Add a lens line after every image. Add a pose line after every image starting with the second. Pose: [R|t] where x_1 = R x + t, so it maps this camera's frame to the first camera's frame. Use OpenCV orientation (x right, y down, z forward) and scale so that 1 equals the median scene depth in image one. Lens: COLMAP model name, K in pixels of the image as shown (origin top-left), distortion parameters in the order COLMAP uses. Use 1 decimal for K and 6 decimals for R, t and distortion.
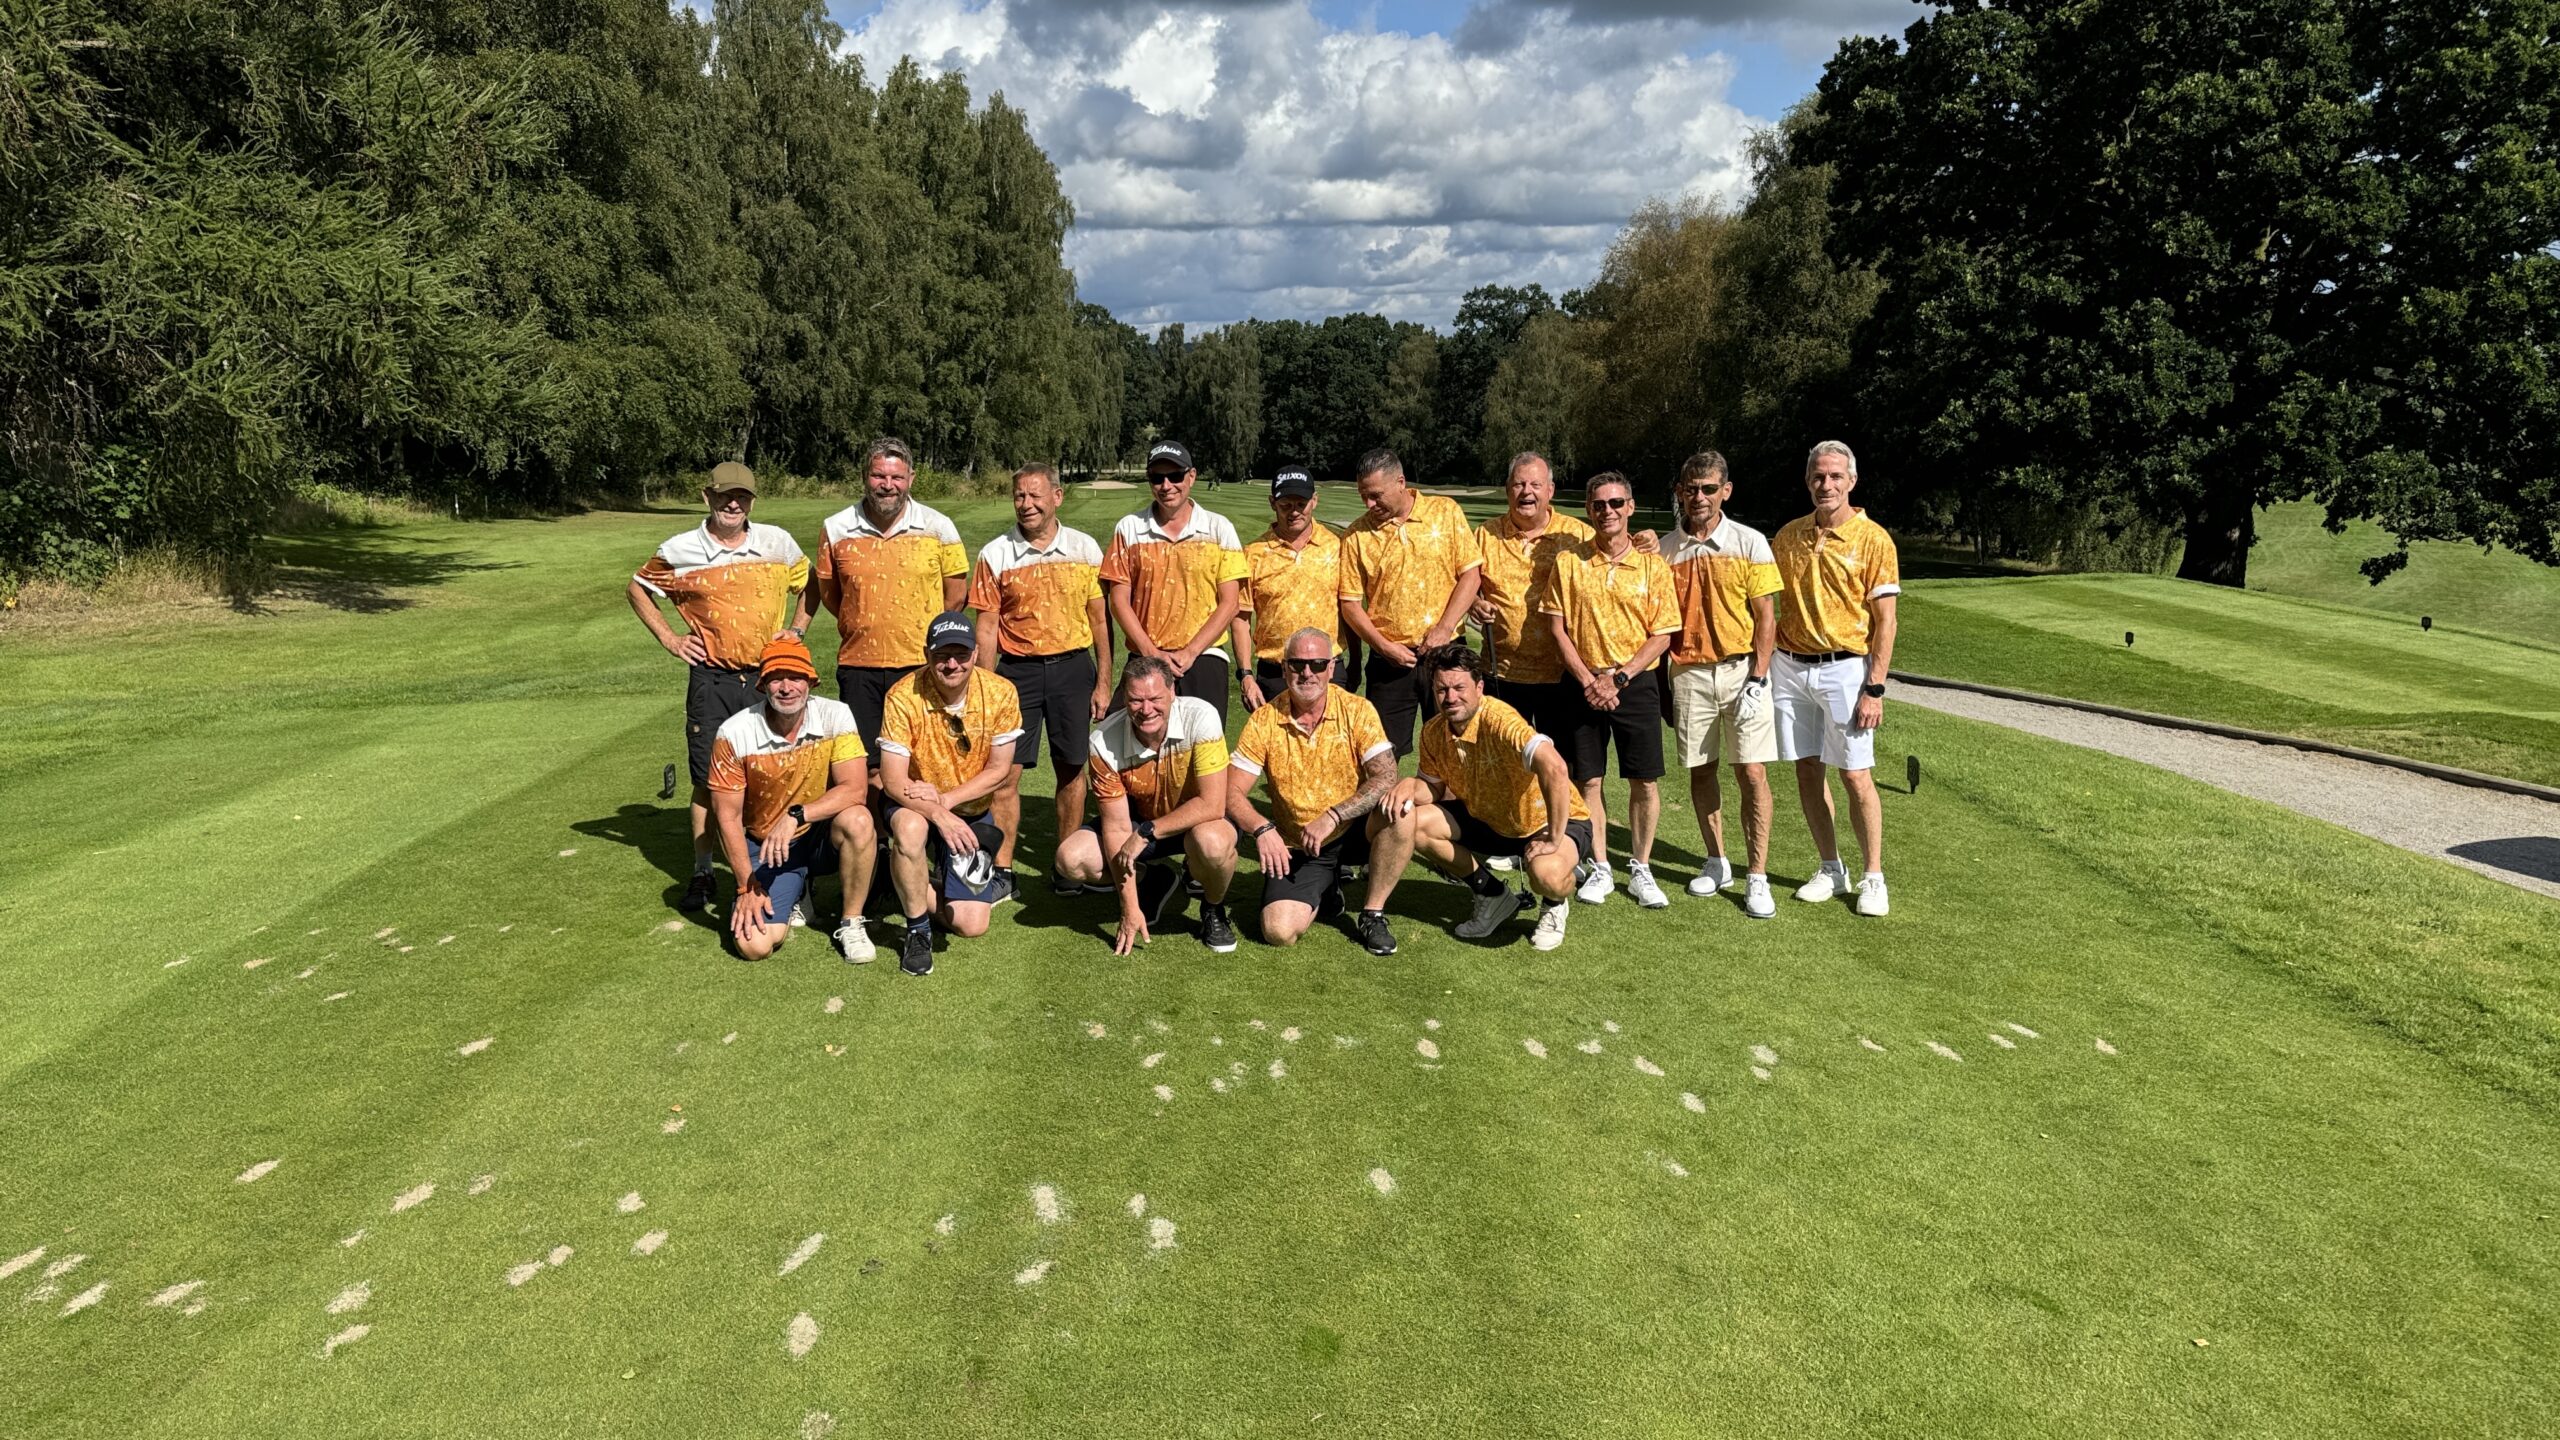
lens RADIAL K [[1840.5, 0, 1274.7], [0, 1840.5, 731.6], [0, 0, 1]] dist [0.051539, -0.050343]
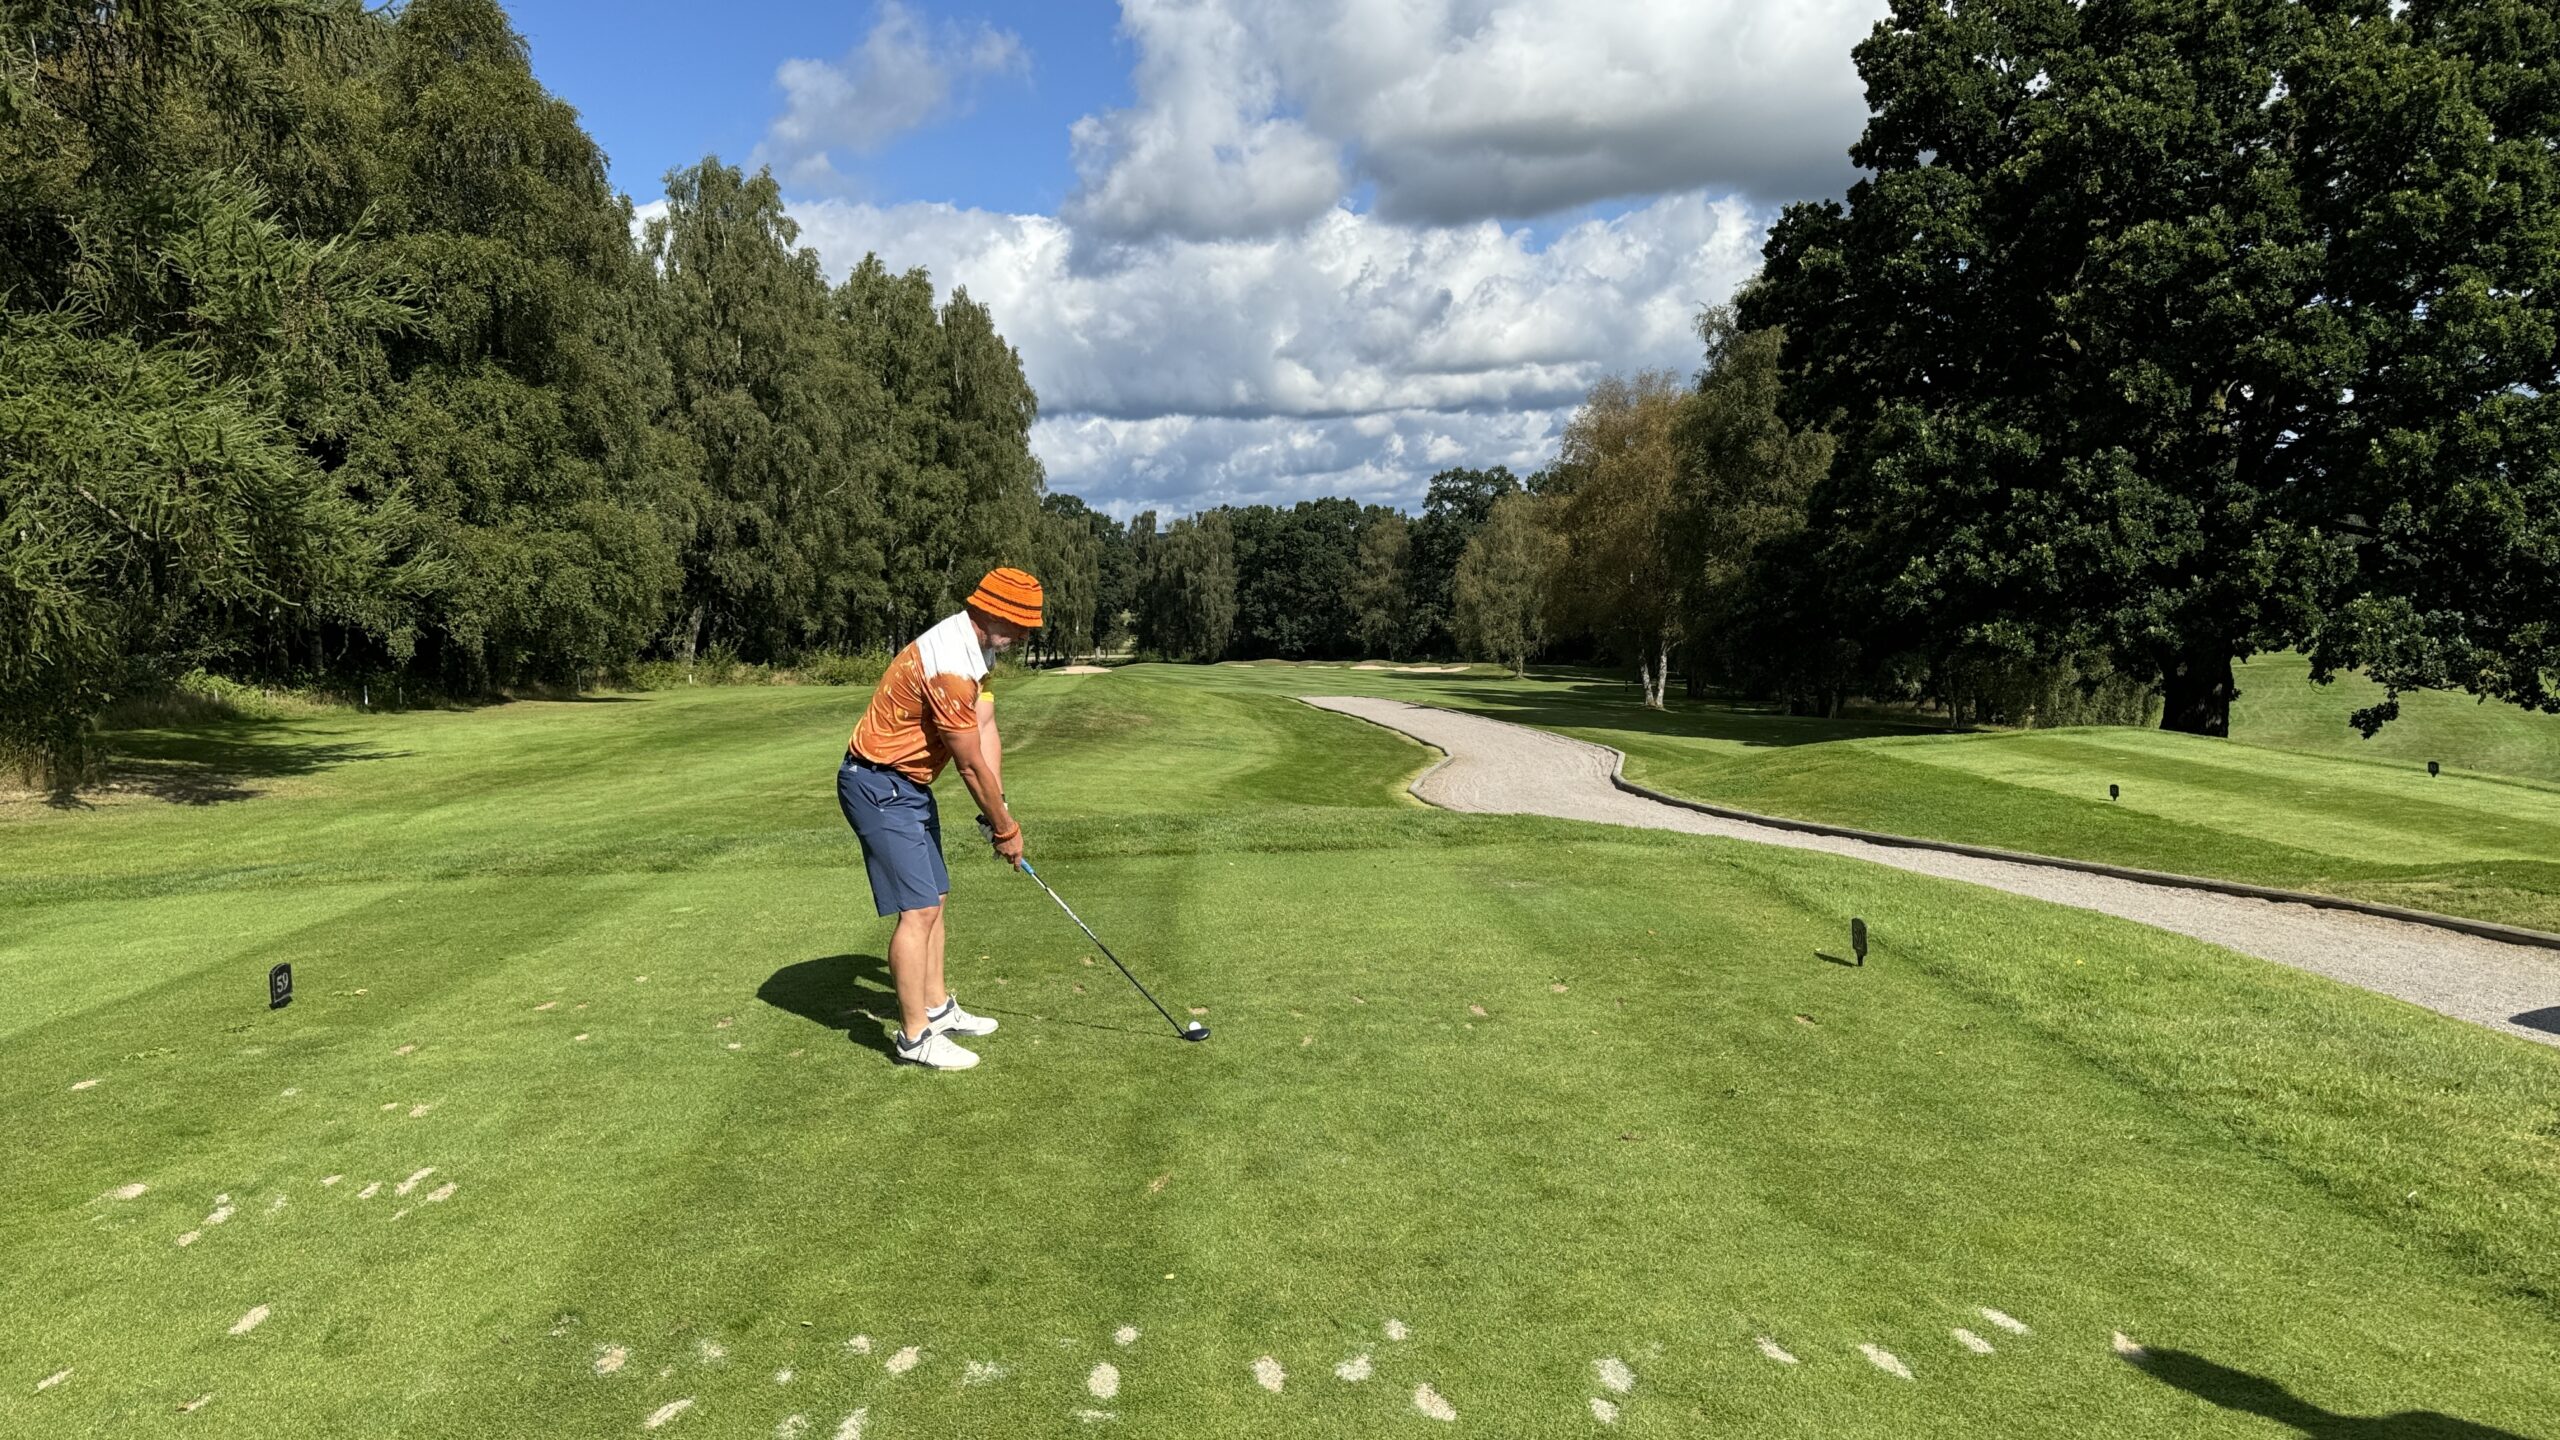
lens RADIAL K [[1840.5, 0, 1267.7], [0, 1840.5, 750.2], [0, 0, 1]] dist [0.051539, -0.050343]
pose [[0.999758, -0.021323, 0.005462, 0.021847], [0.021725, 0.995770, -0.089271, 0.001600], [-0.003535, 0.089368, 0.995992, 0.049817]]
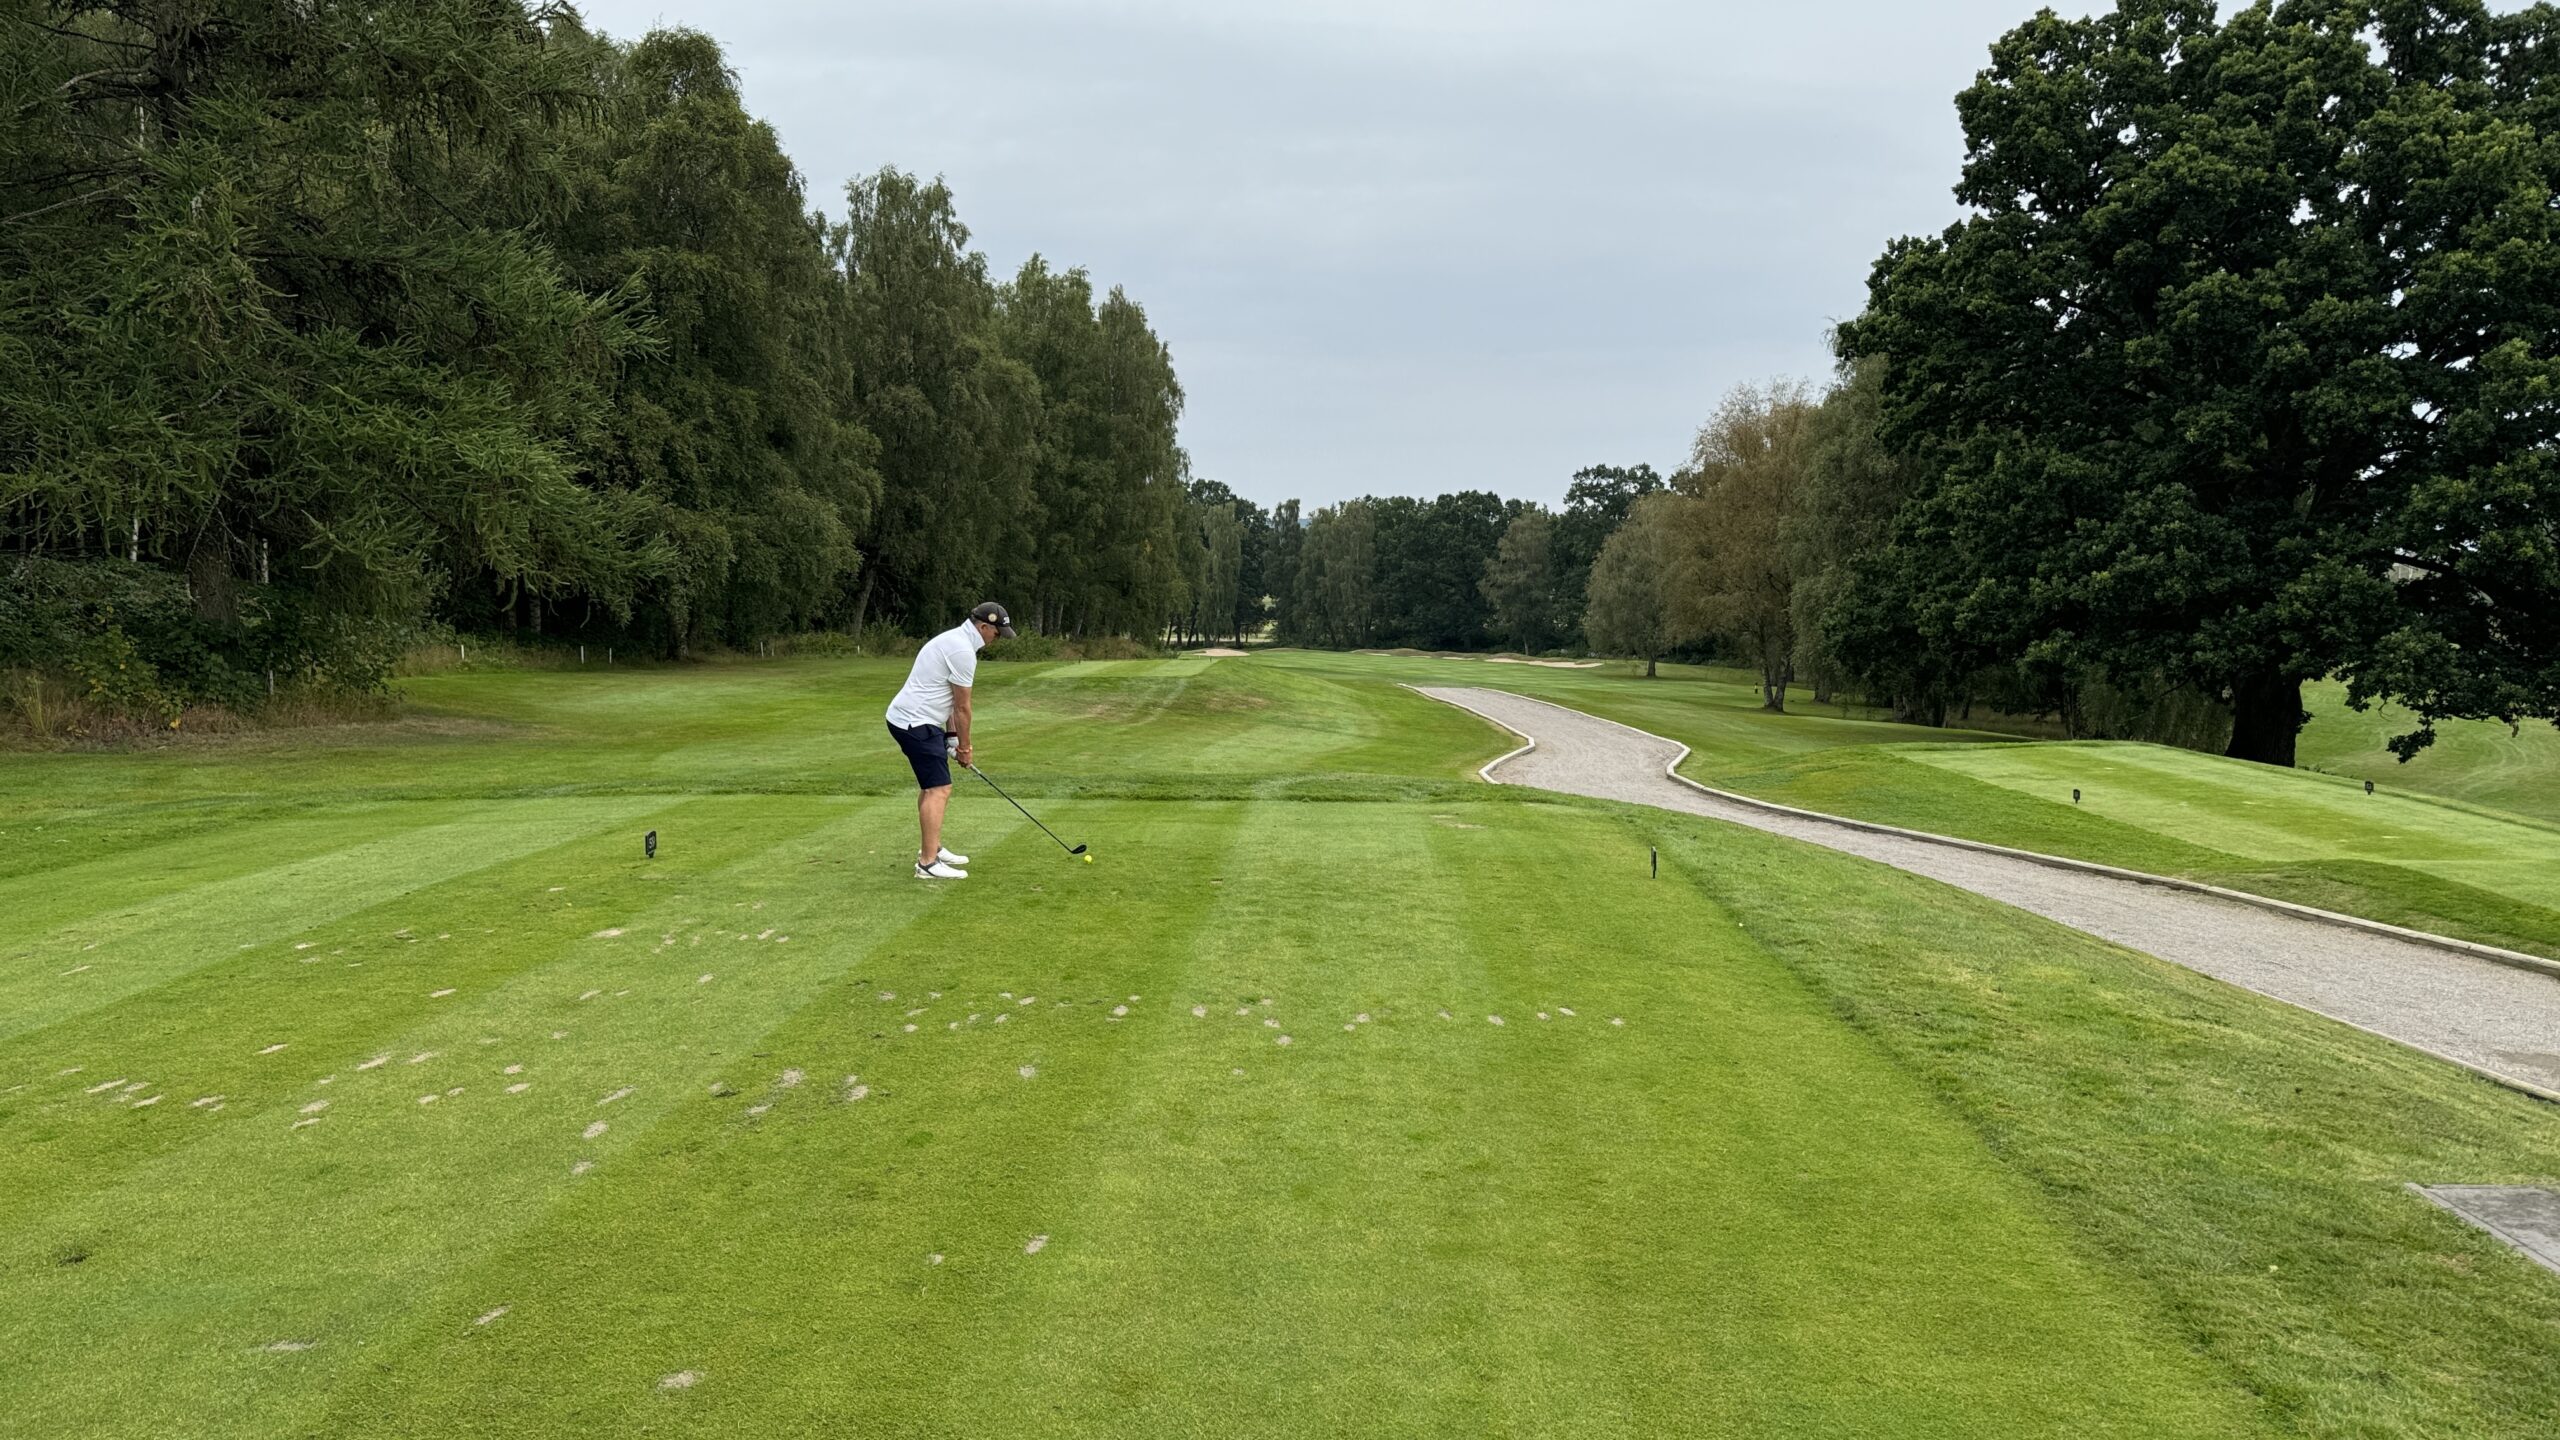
lens RADIAL K [[1840.5, 0, 1261.3], [0, 1840.5, 733.7], [0, 0, 1]] dist [0.051539, -0.050343]
pose [[0.997138, 0.018307, -0.073353, 0.042942], [-0.024938, 0.995581, -0.090530, 0.013264], [0.071371, 0.092100, 0.993189, -0.054402]]
